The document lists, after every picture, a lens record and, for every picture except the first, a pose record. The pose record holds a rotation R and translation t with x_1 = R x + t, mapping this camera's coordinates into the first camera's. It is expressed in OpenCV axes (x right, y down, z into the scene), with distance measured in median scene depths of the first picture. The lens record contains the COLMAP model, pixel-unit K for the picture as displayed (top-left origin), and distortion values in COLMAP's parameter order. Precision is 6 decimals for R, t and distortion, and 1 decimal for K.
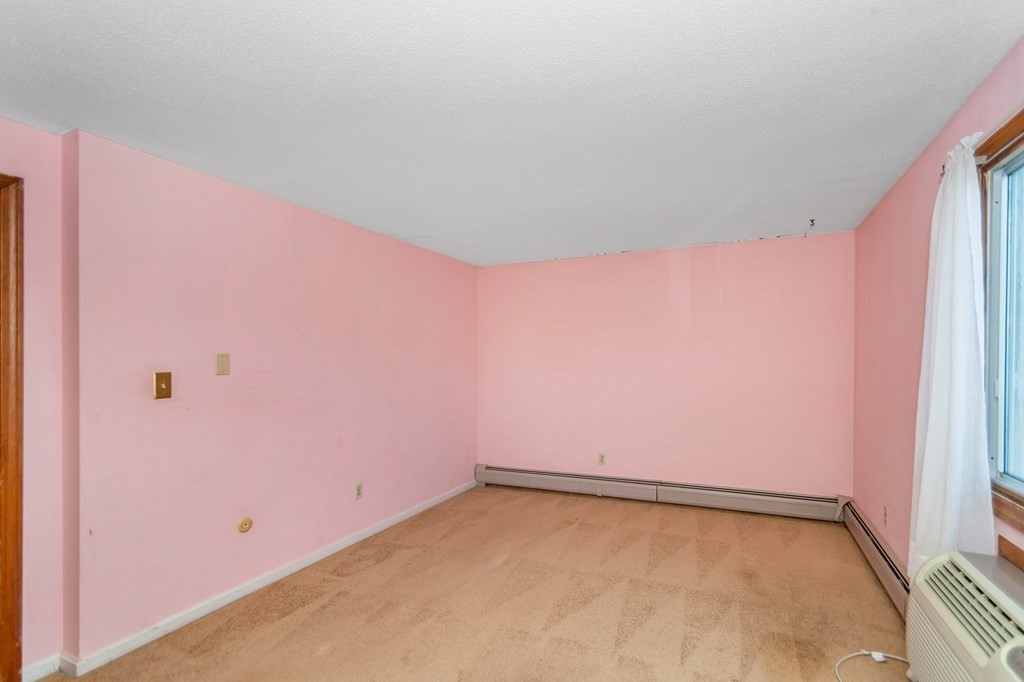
lens RADIAL K [[472.0, 0, 547.6], [0, 472.0, 359.9], [0, 0, 1]] dist [0.014678, -0.006275]
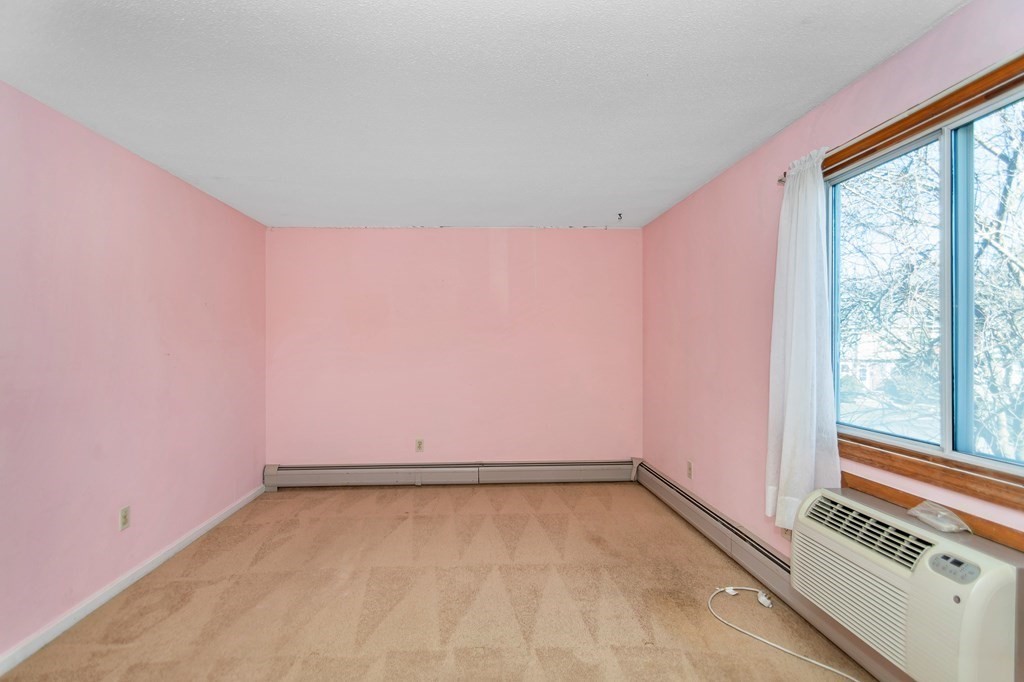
lens RADIAL K [[472.0, 0, 492.0], [0, 472.0, 344.3], [0, 0, 1]] dist [0.014678, -0.006275]
pose [[0.910541, 0.000376, 0.413419, -0.198910], [0.001516, 0.999990, -0.004248, 0.018598], [-0.413417, 0.004495, 0.910531, 0.118731]]
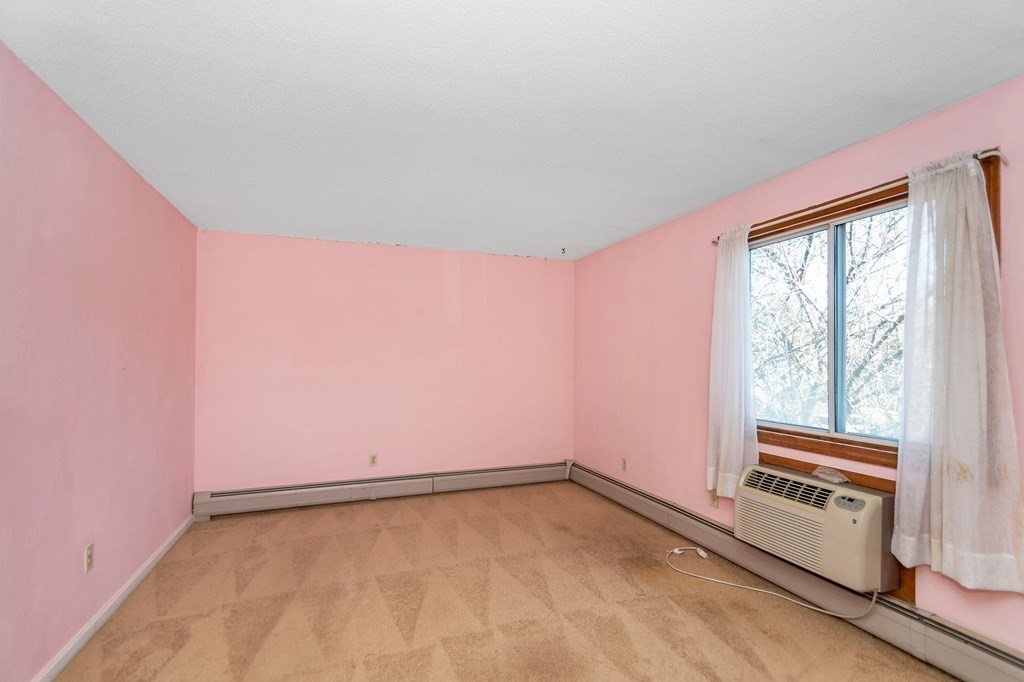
lens RADIAL K [[472.0, 0, 508.6], [0, 472.0, 357.4], [0, 0, 1]] dist [0.014678, -0.006275]
pose [[0.725119, 0.010880, 0.688537, -0.467989], [-0.005505, 0.999935, -0.010003, 0.017502], [-0.688601, 0.003463, 0.725132, 0.176891]]
